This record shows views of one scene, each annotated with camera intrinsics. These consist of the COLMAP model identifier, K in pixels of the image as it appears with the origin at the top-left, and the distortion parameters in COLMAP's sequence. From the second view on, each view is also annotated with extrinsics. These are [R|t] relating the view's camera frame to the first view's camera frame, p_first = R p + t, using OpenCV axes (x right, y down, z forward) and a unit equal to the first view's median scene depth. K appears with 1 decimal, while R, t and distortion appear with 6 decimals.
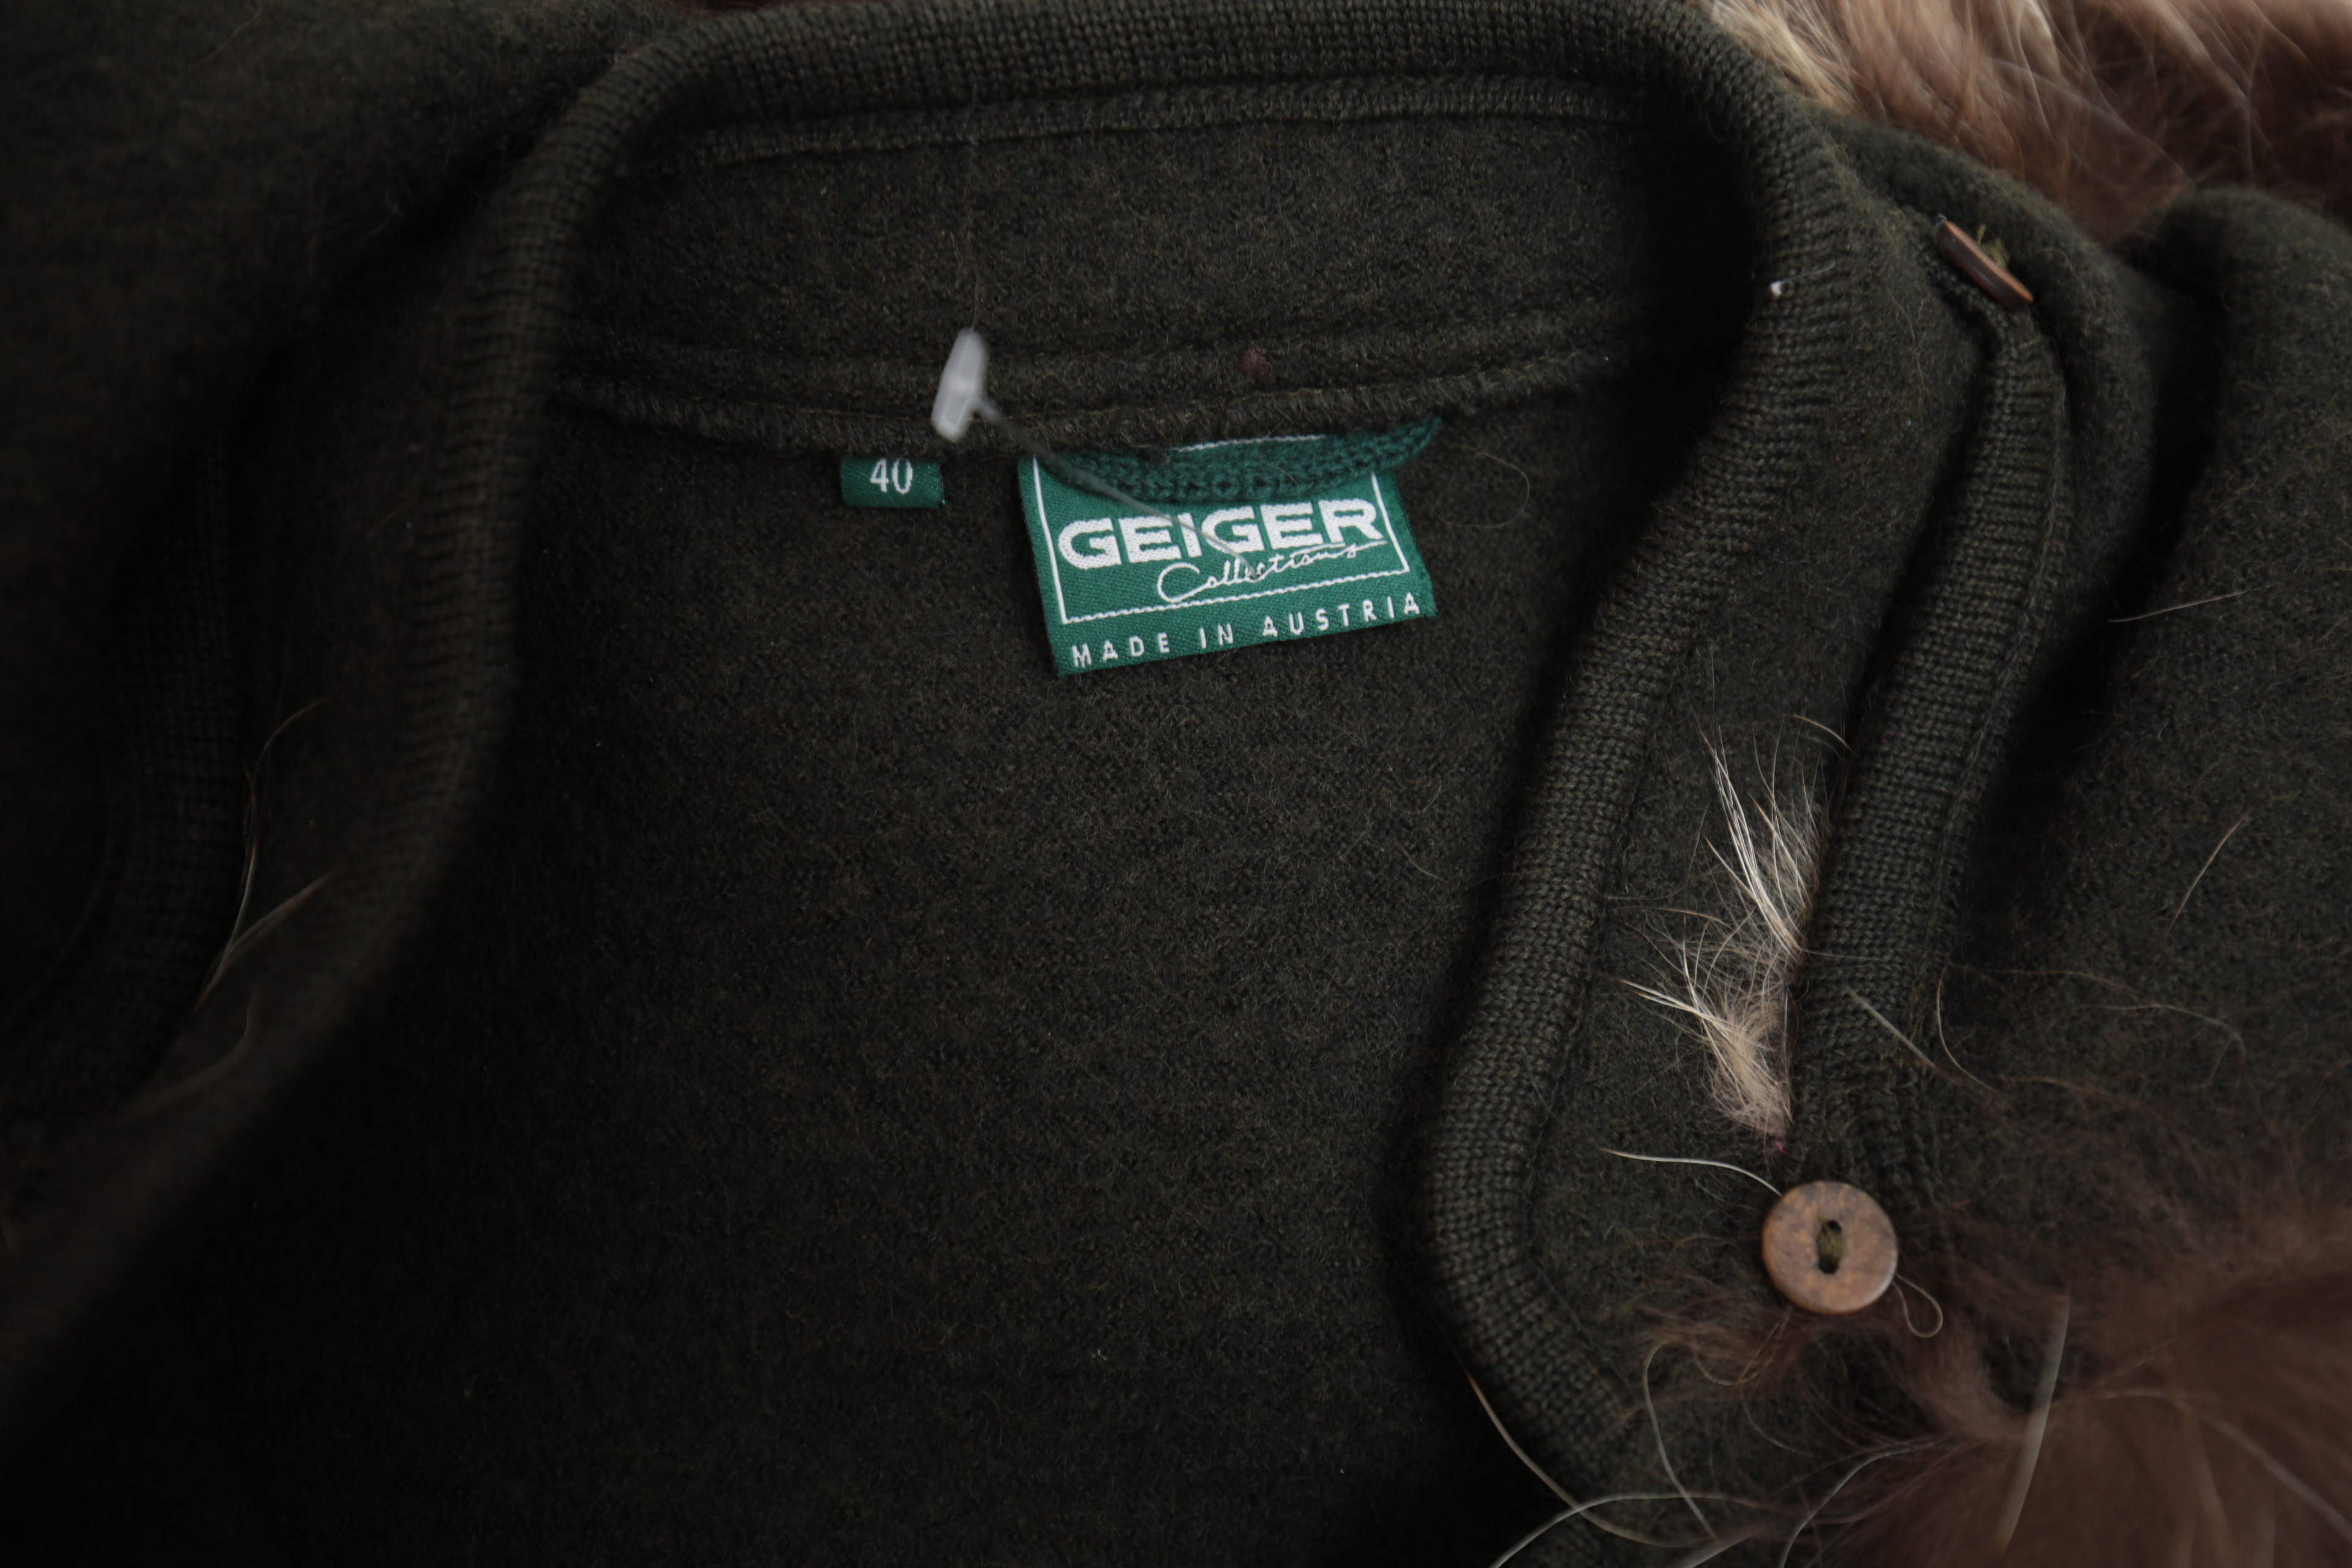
lens RADIAL K [[2293.9, 0, 1172.1], [0, 2293.9, 780.9], [0, 0, 1]] dist [0.014002, 0.000000]
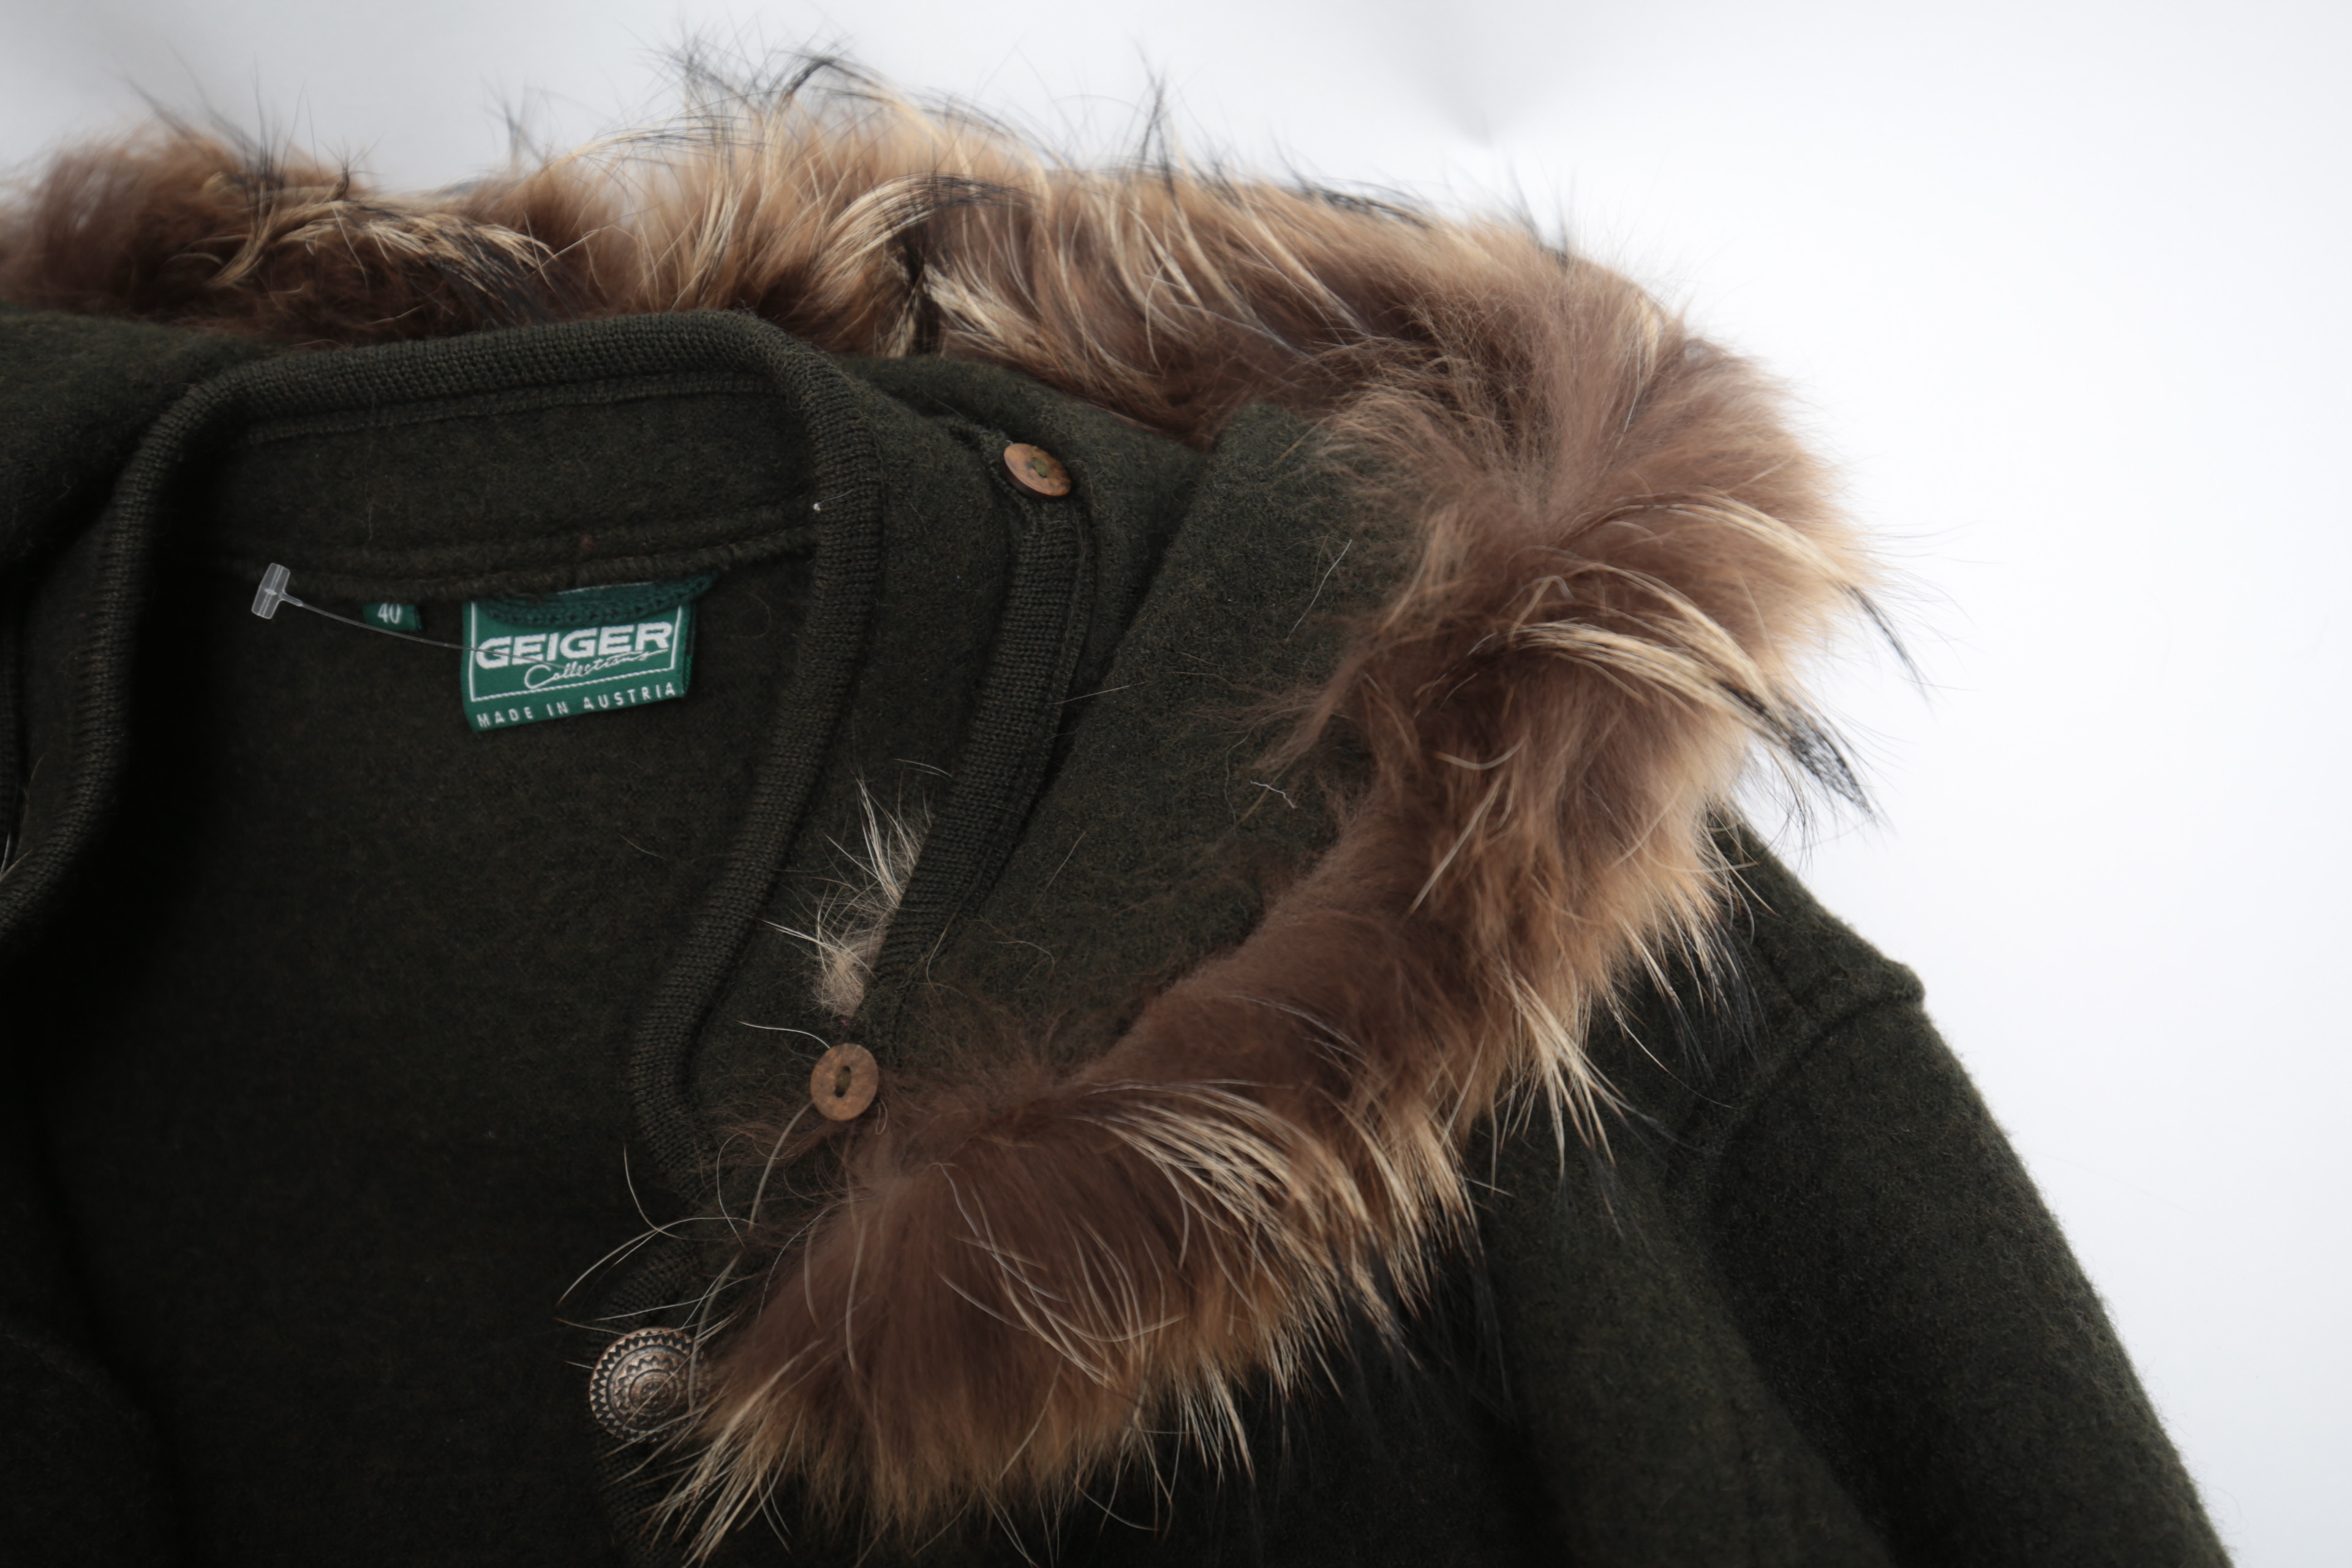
lens RADIAL K [[2293.9, 0, 1158.8], [0, 2293.9, 763.0], [0, 0, 1]] dist [0.014002, 0.000000]
pose [[0.974899, 0.008075, -0.222501, 0.847535], [-0.003777, 0.999798, 0.019735, -0.060697], [0.222615, -0.018399, 0.974733, -0.551357]]
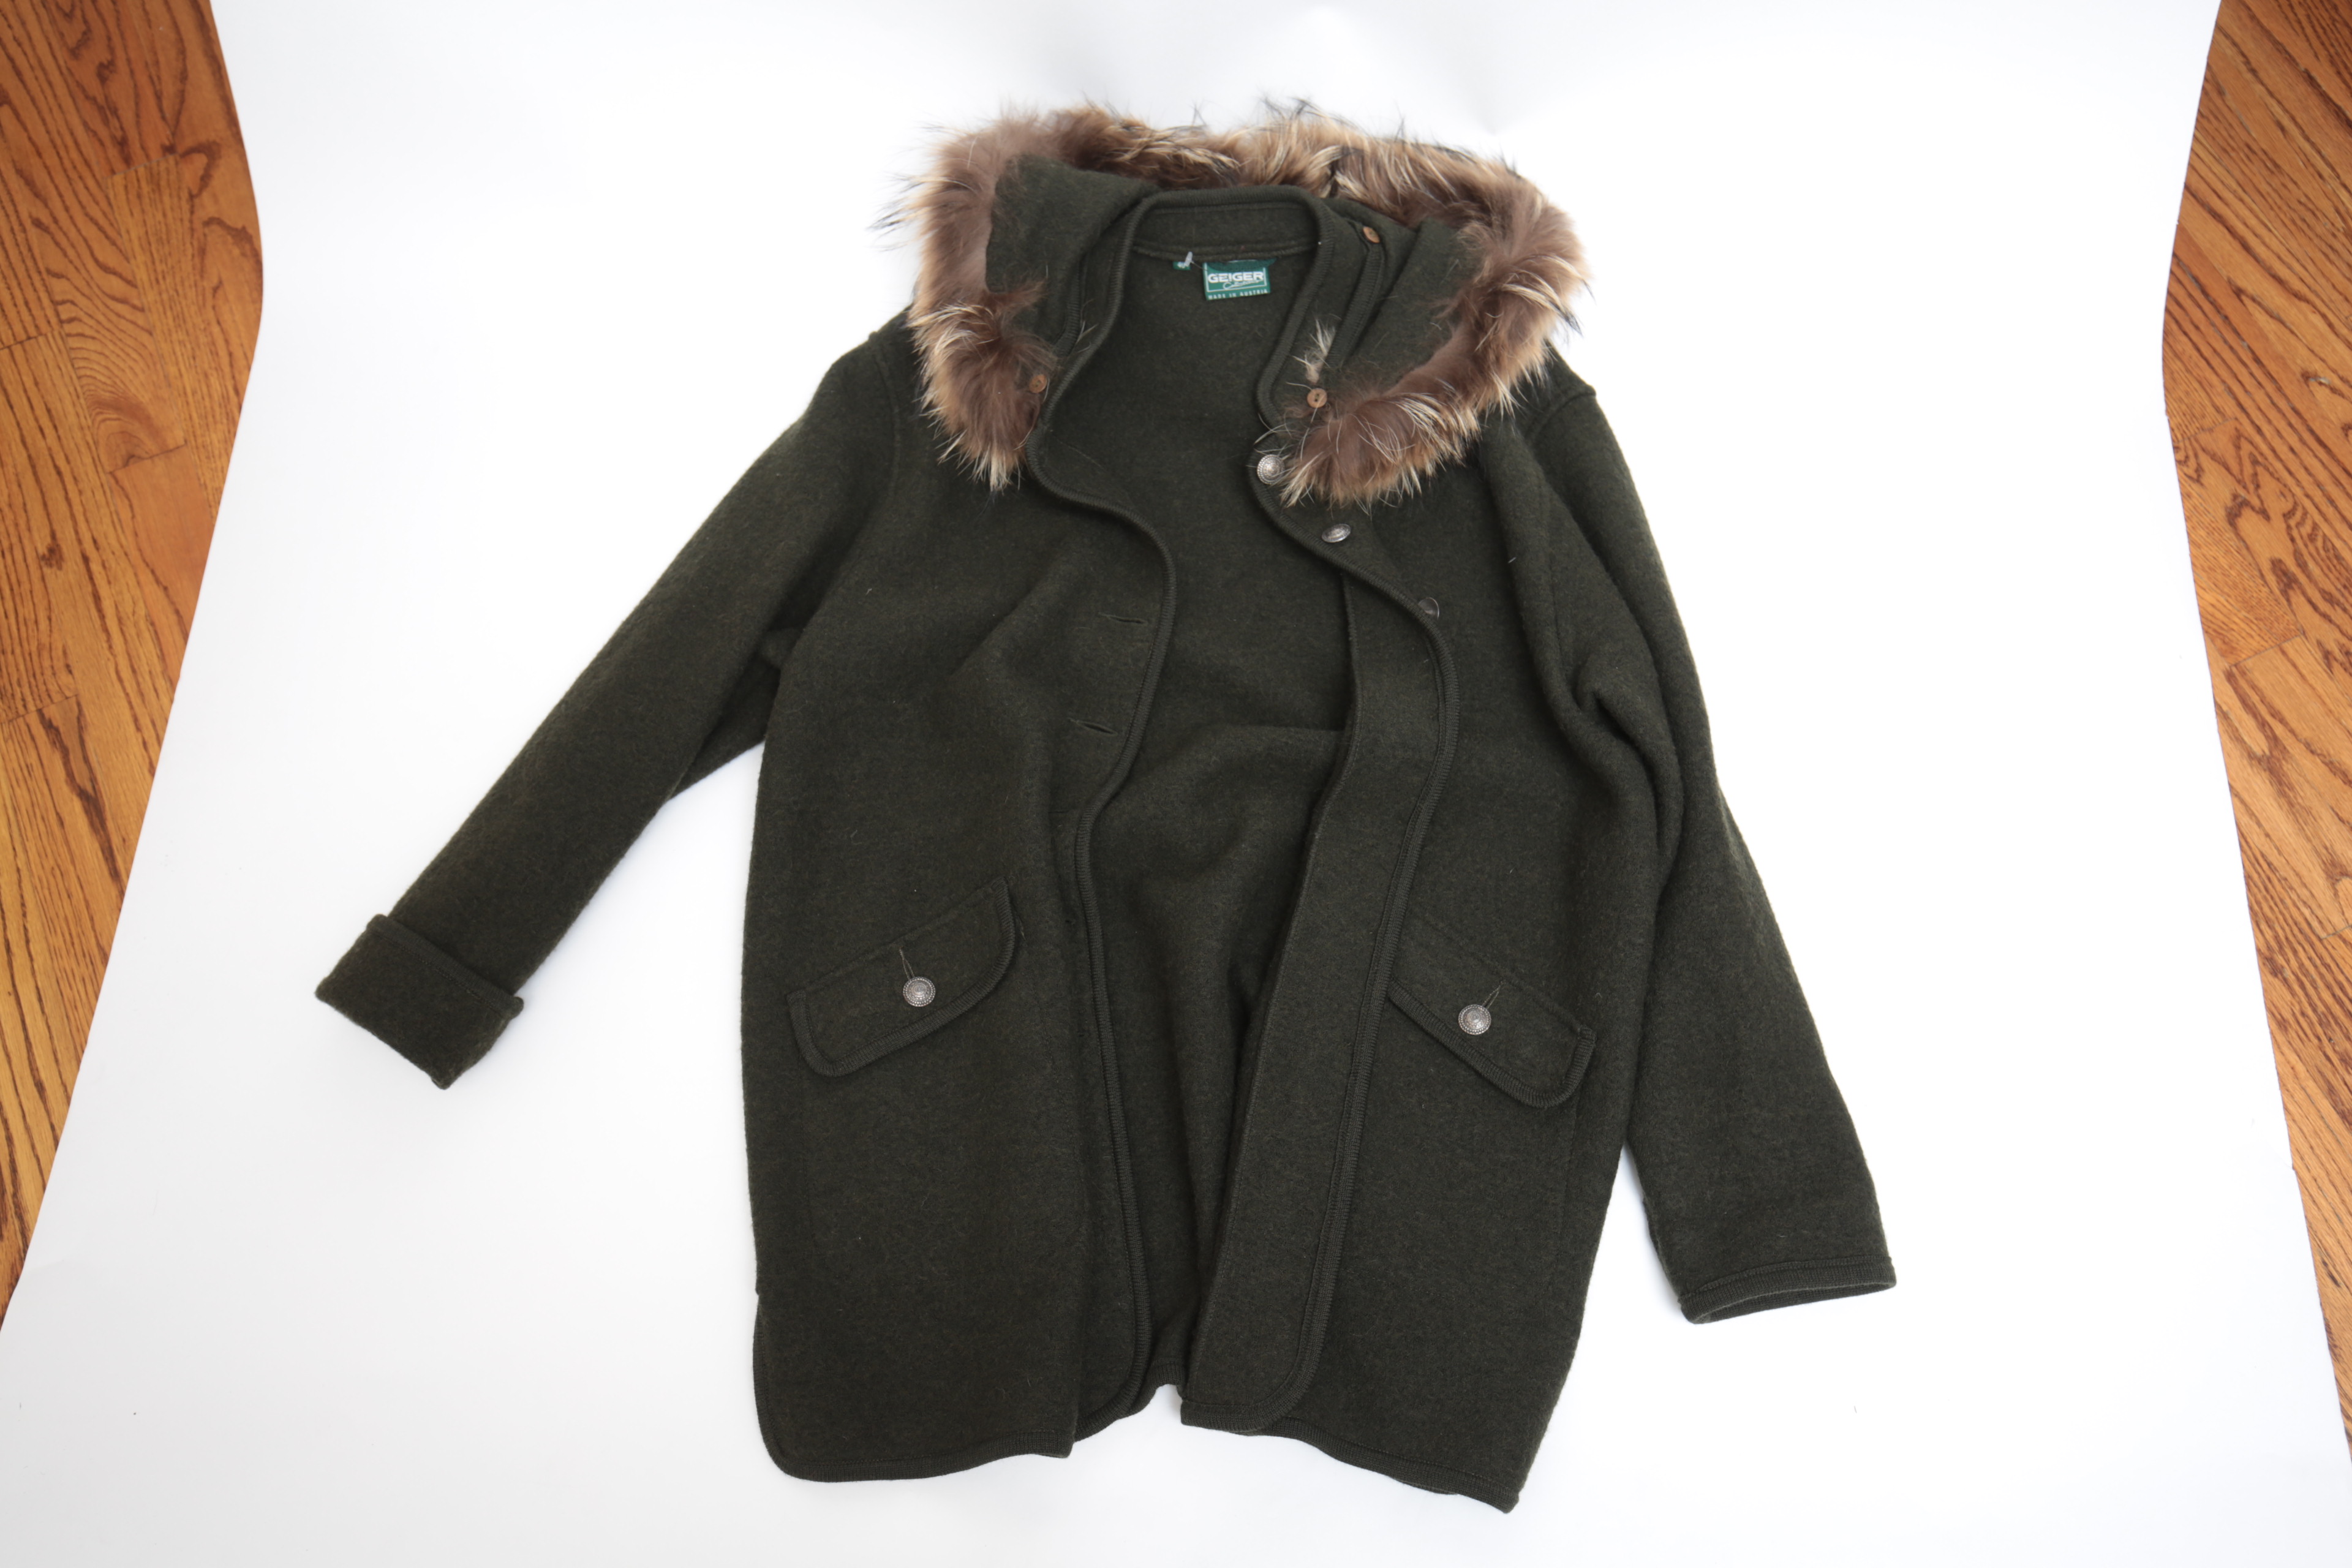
lens RADIAL K [[1939.3, 0, 1174.0], [0, 1939.3, 796.5], [0, 0, 1]] dist [-0.000592, 0.001562]
pose [[0.984520, 0.087049, -0.152125, 0.786327], [-0.053388, 0.975643, 0.212769, 0.151738], [0.166941, -0.201354, 0.965188, -4.372477]]
